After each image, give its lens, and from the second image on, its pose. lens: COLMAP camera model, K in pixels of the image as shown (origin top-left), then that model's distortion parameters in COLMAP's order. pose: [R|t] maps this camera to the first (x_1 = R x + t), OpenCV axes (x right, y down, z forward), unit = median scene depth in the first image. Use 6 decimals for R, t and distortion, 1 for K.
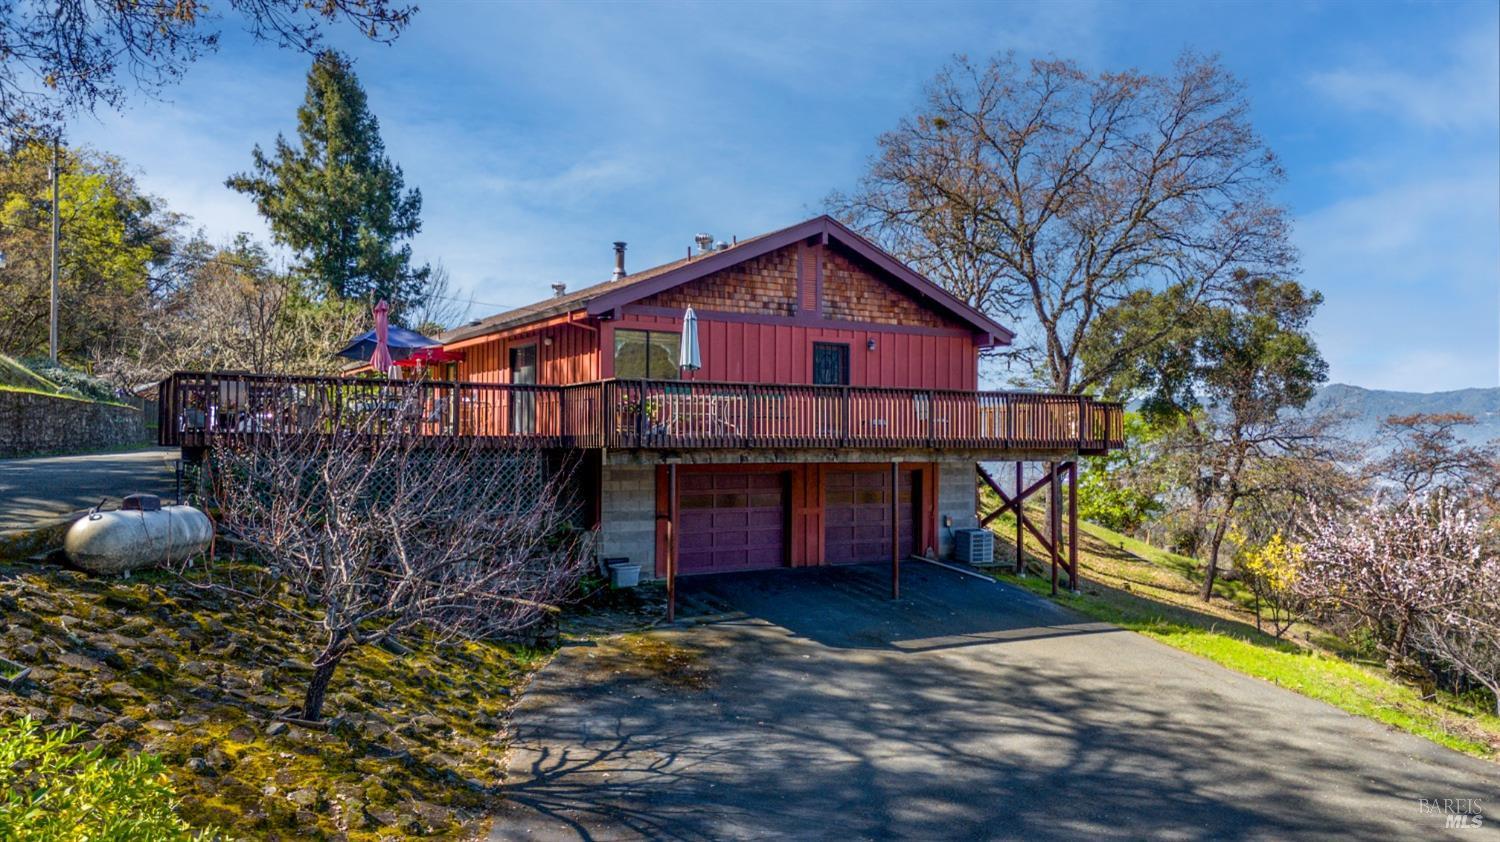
lens RADIAL K [[1109.1, 0, 748.2], [0, 1109.1, 424.4], [0, 0, 1]] dist [0.010295, -0.004597]
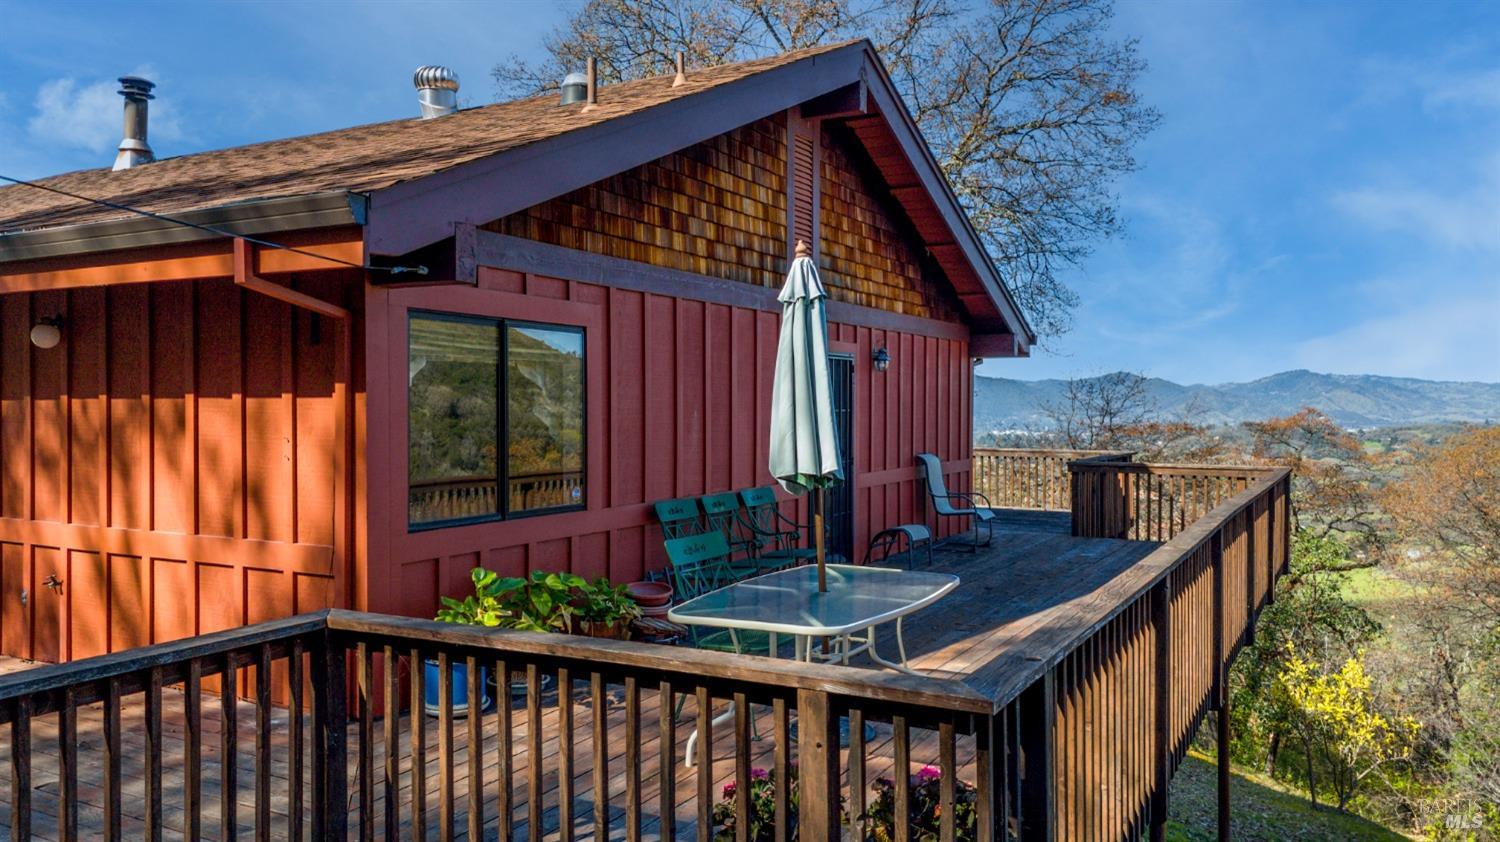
lens RADIAL K [[1109.1, 0, 755.3], [0, 1109.1, 413.8], [0, 0, 1]] dist [0.010295, -0.004597]
pose [[0.859925, -0.008483, 0.510350, -0.172790], [-0.005889, 0.999630, 0.026538, -0.064569], [-0.510386, -0.025827, 0.859557, 0.676694]]
